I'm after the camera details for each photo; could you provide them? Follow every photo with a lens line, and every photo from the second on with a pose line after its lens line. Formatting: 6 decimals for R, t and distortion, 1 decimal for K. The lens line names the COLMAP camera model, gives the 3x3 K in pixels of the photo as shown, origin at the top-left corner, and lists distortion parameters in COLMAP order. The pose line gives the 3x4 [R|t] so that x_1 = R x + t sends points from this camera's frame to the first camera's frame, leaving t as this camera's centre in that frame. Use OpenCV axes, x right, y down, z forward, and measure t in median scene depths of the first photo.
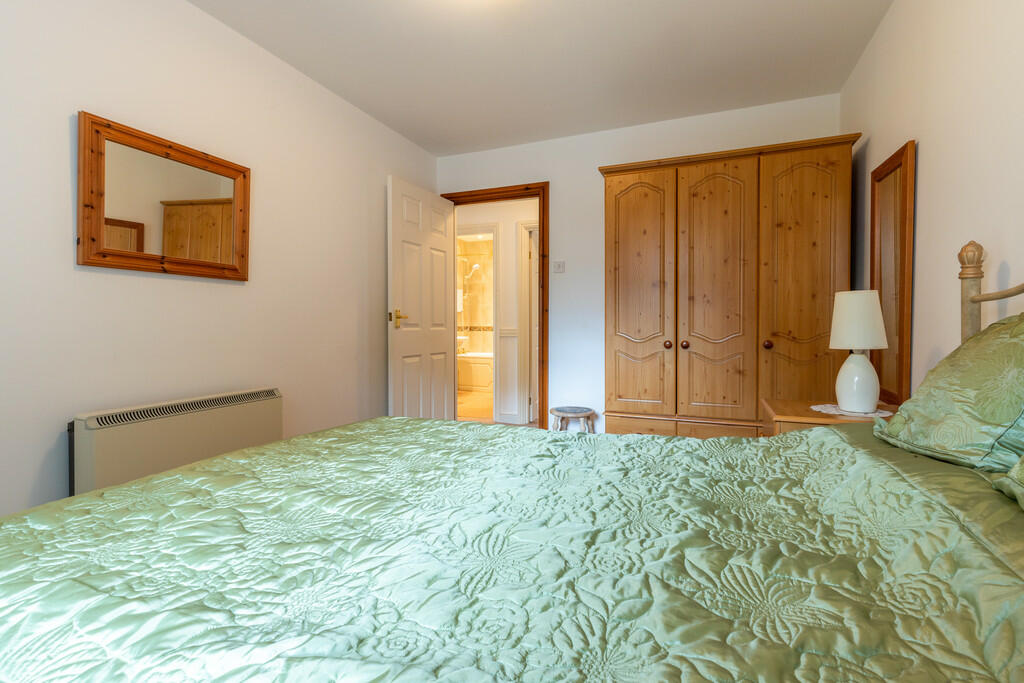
lens RADIAL K [[471.8, 0, 511.1], [0, 471.8, 334.8], [0, 0, 1]] dist [0.005277, 0.000302]
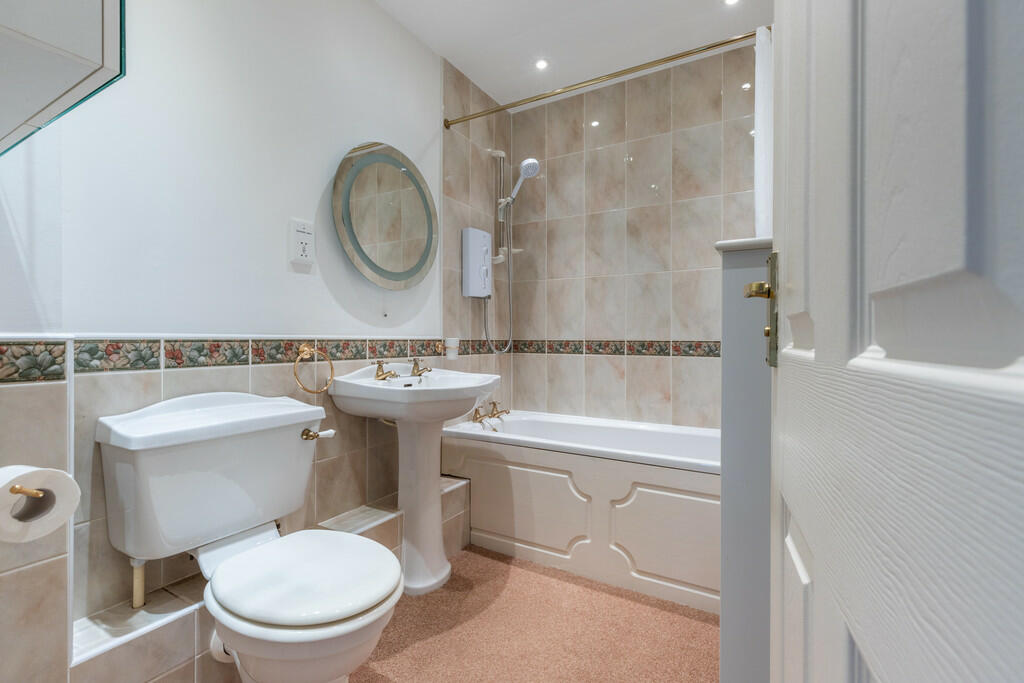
lens RADIAL K [[471.8, 0, 512.7], [0, 471.8, 340.5], [0, 0, 1]] dist [0.005277, 0.000302]
pose [[0.986975, 0.002472, -0.160858, -0.029820], [-0.003867, 0.999958, -0.008363, -0.014503], [0.160830, 0.008876, 0.986942, 0.646074]]
